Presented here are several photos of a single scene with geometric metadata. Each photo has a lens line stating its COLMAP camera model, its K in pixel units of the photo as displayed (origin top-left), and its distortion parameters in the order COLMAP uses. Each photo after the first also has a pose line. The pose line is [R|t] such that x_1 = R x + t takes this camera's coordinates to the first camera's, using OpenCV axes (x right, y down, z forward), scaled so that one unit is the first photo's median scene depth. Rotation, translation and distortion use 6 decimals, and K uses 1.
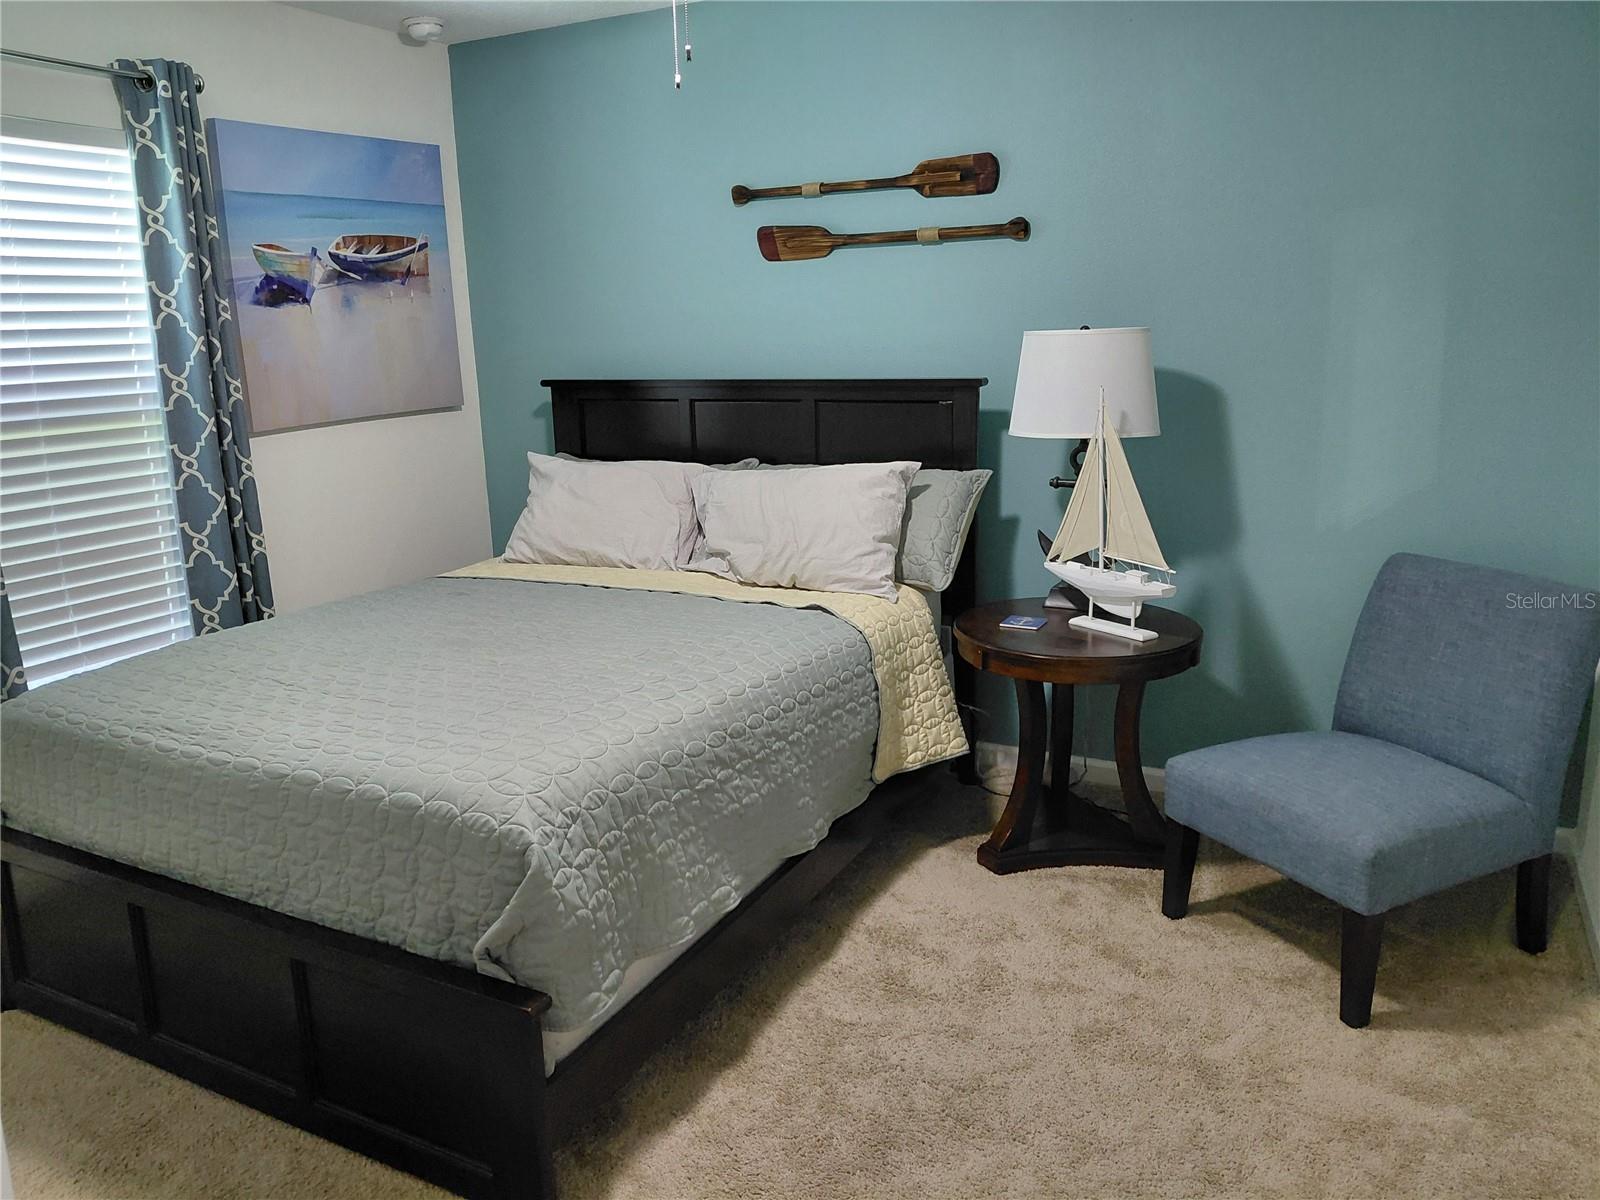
lens RADIAL K [[1177.7, 0, 797.0], [0, 1177.7, 566.4], [0, 0, 1]] dist [0.167564, -0.346064]
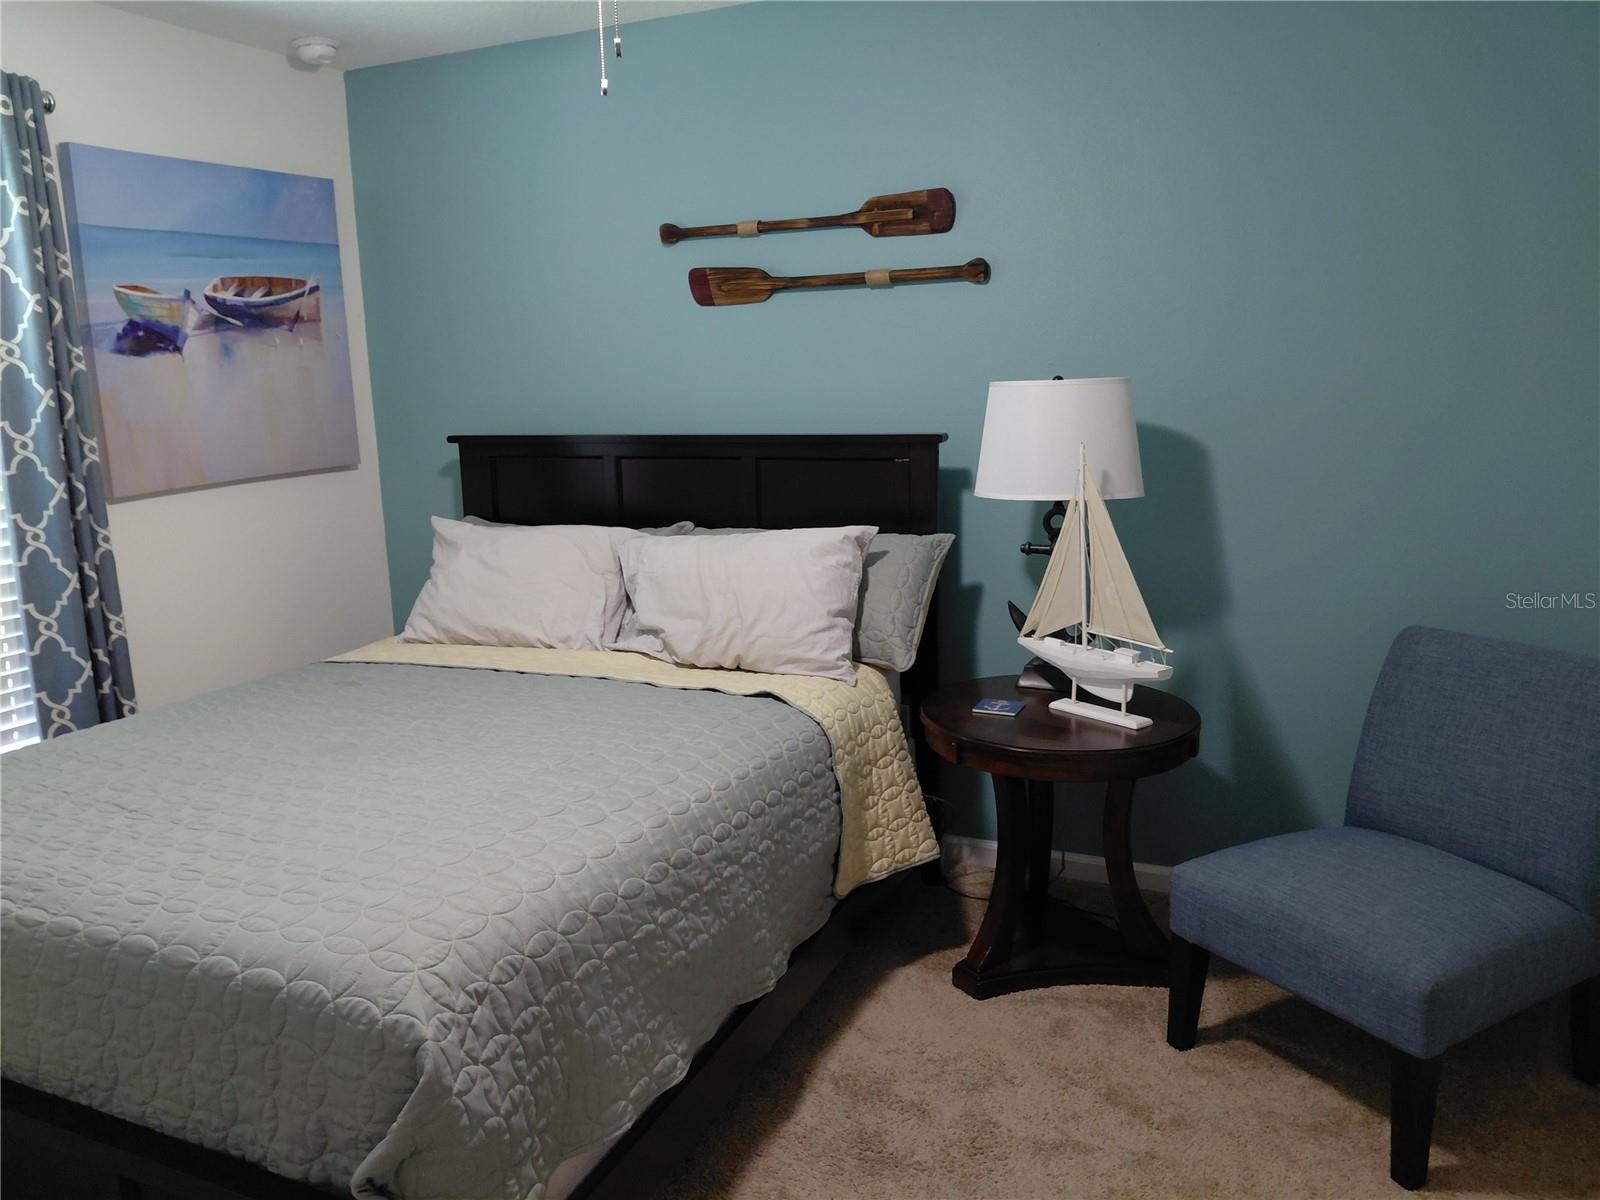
lens RADIAL K [[1188.3, 0, 793.2], [0, 1188.3, 576.8], [0, 0, 1]] dist [0.094812, -0.166103]
pose [[0.997926, -0.011164, 0.063402, -0.018716], [0.013336, 0.999335, -0.033940, -0.022983], [-0.062981, 0.034716, 0.997411, 0.122123]]
